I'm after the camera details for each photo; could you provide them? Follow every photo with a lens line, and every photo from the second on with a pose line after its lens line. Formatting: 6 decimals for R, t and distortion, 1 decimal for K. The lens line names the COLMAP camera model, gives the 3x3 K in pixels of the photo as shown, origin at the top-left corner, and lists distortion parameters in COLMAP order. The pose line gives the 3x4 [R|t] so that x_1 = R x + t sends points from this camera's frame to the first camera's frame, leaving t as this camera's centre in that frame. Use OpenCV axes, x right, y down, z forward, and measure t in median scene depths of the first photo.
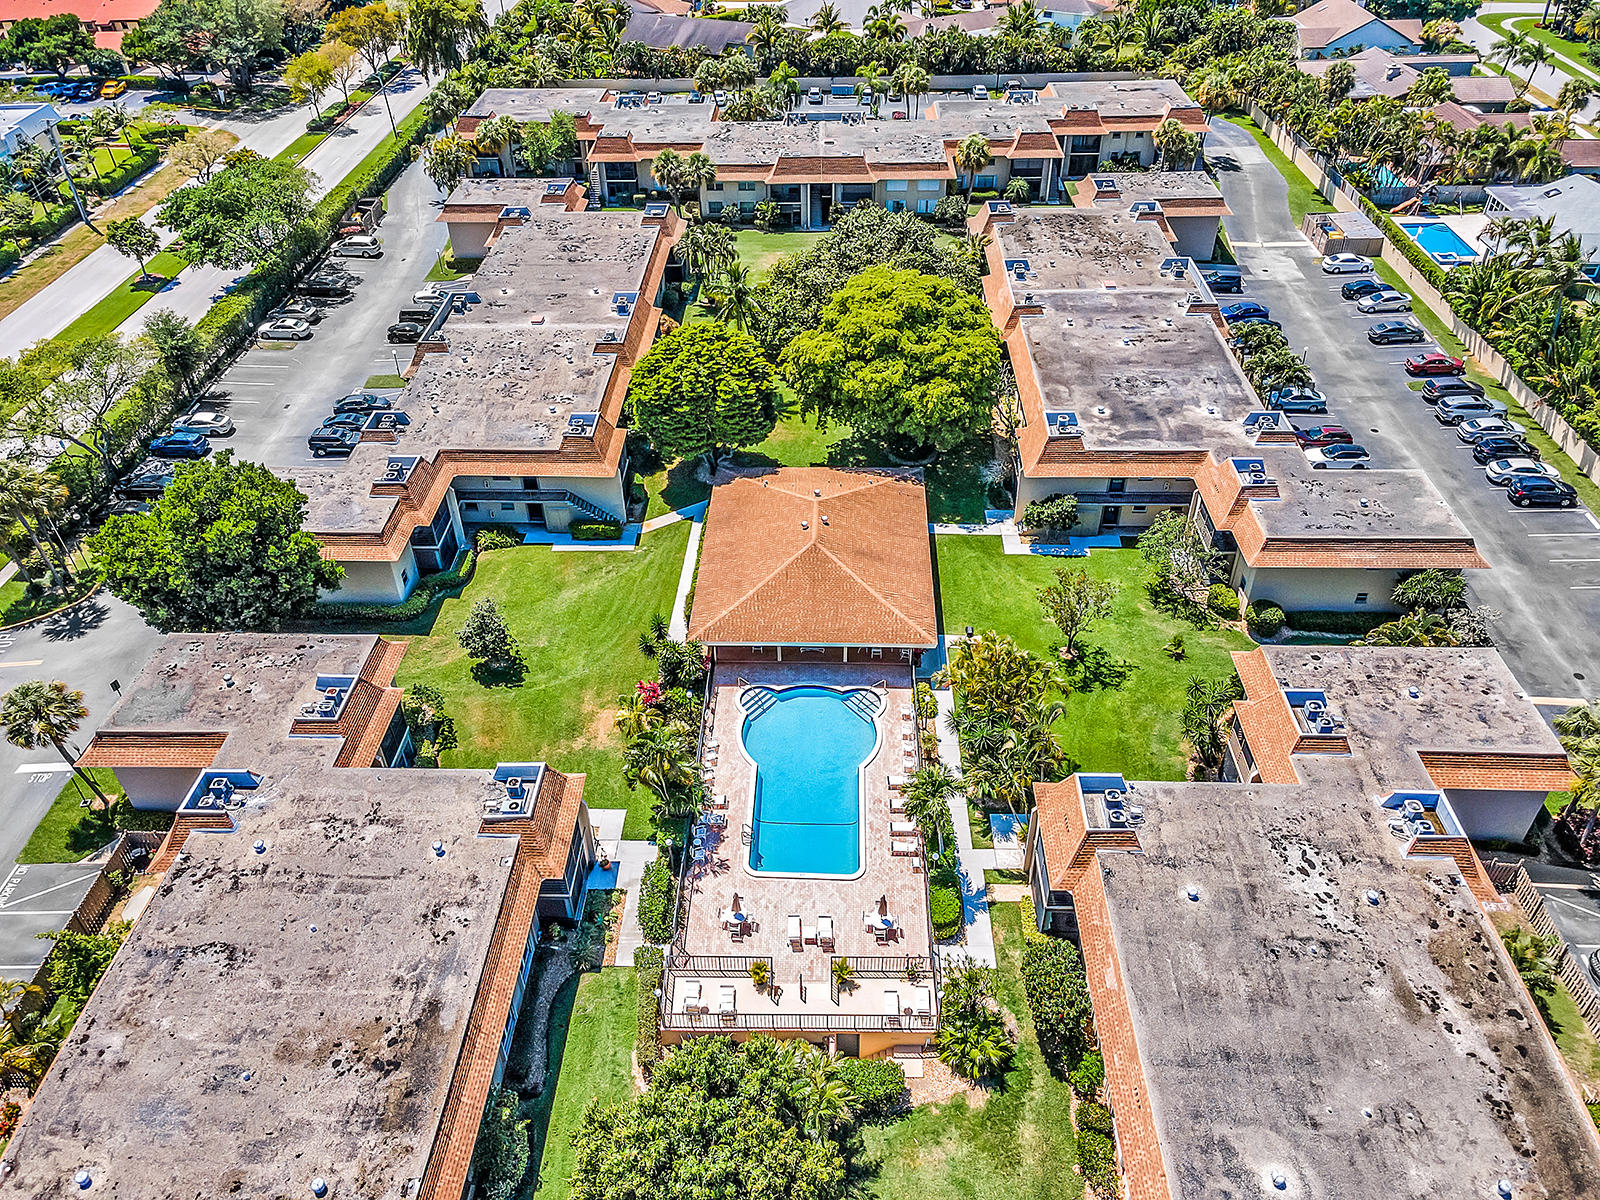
lens RADIAL K [[1163.9, 0, 782.3], [0, 1163.9, 591.2], [0, 0, 1]] dist [0.015601, 0.058211]
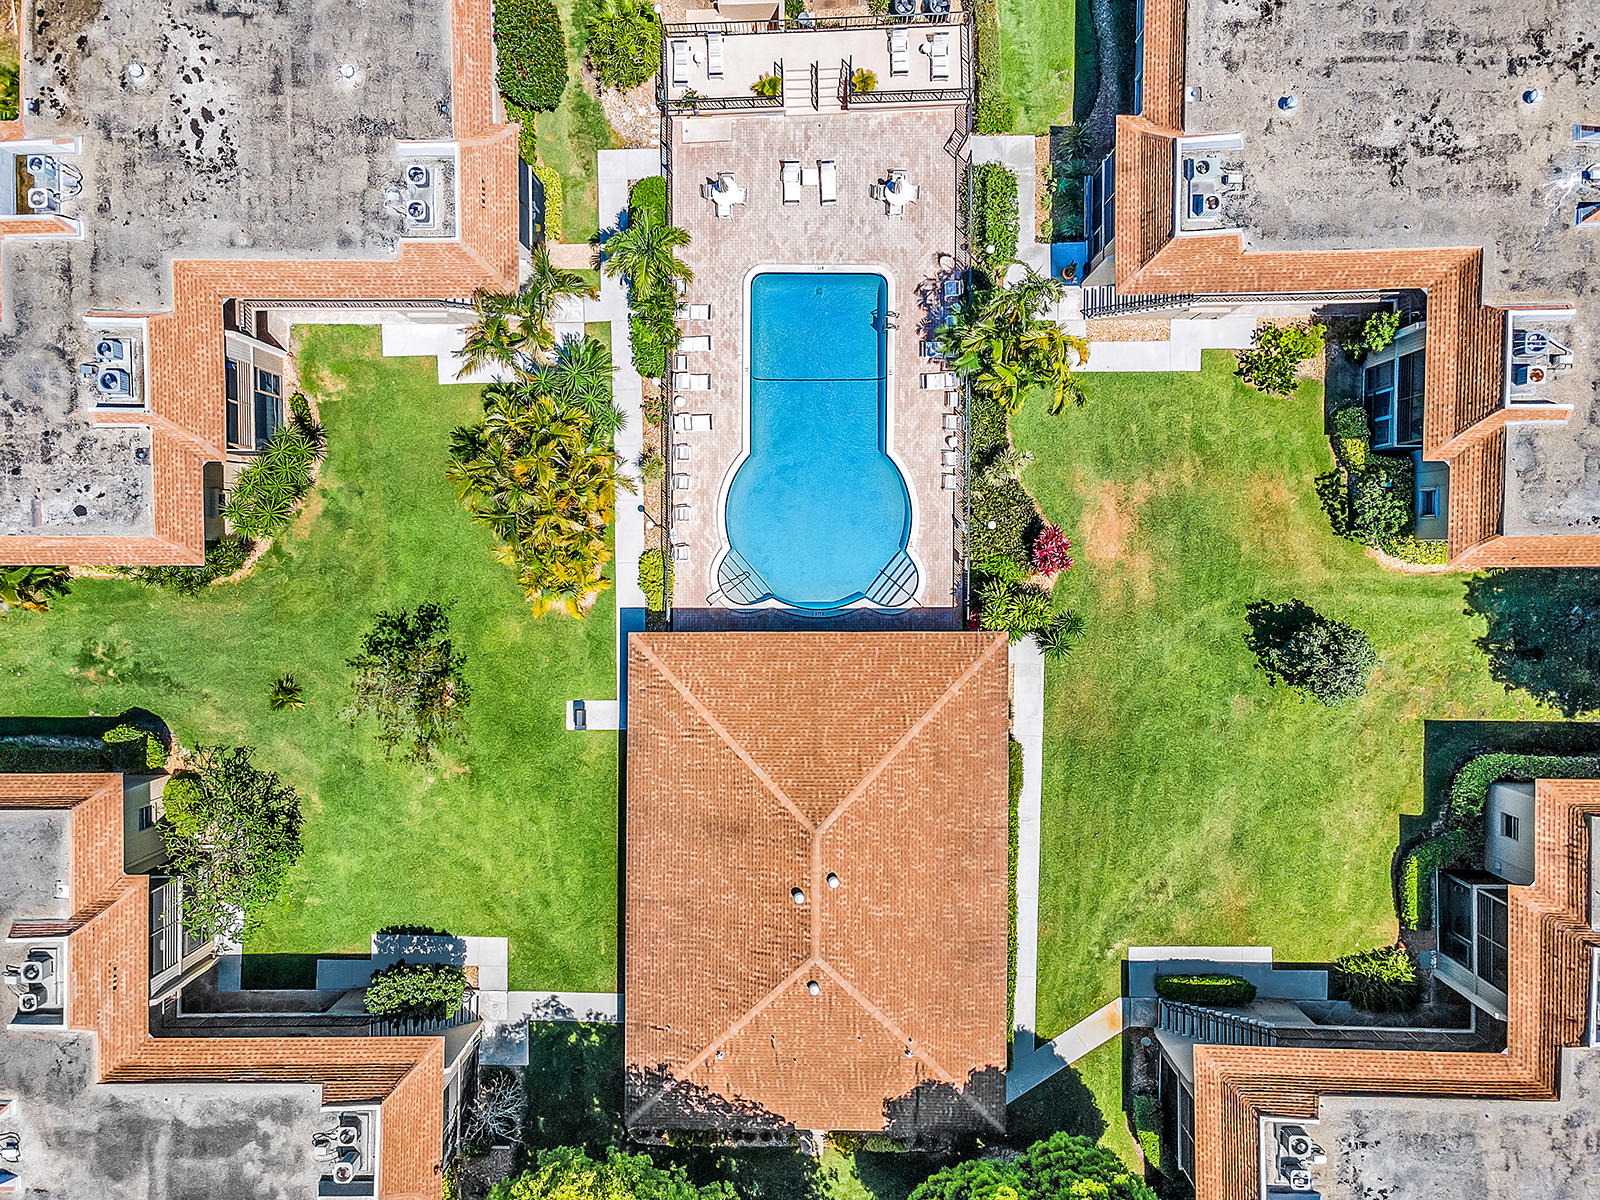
lens RADIAL K [[1163.9, 0, 782.3], [0, 1163.9, 591.2], [0, 0, 1]] dist [0.015601, 0.058211]
pose [[-0.997389, 0.043153, 0.057899, 0.006218], [0.017059, -0.638300, 0.769599, -0.531263], [0.070168, 0.768577, 0.635897, 0.661066]]
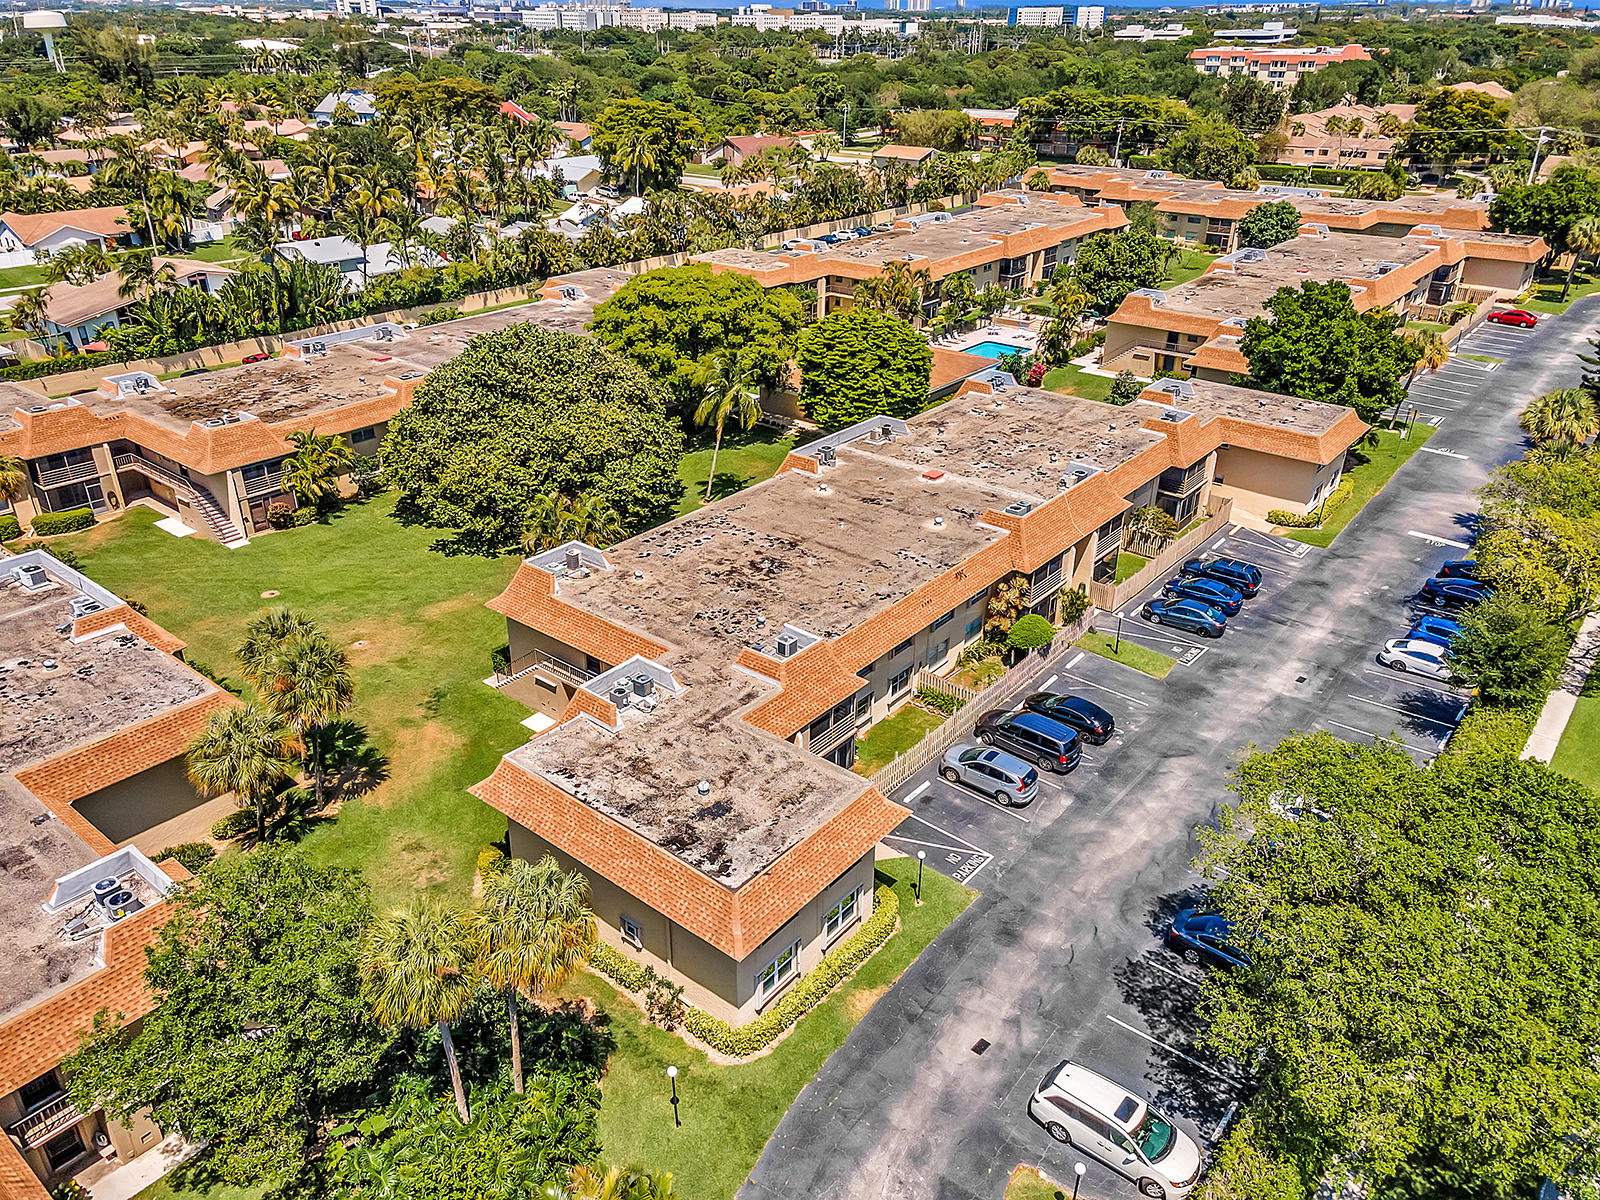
lens RADIAL K [[1163.9, 0, 782.3], [0, 1163.9, 591.2], [0, 0, 1]] dist [0.015601, 0.058211]
pose [[-0.794210, -0.249034, 0.554268, -0.920795], [0.389926, 0.490713, 0.779203, -1.324061], [-0.466035, 0.834975, -0.292624, 2.175383]]
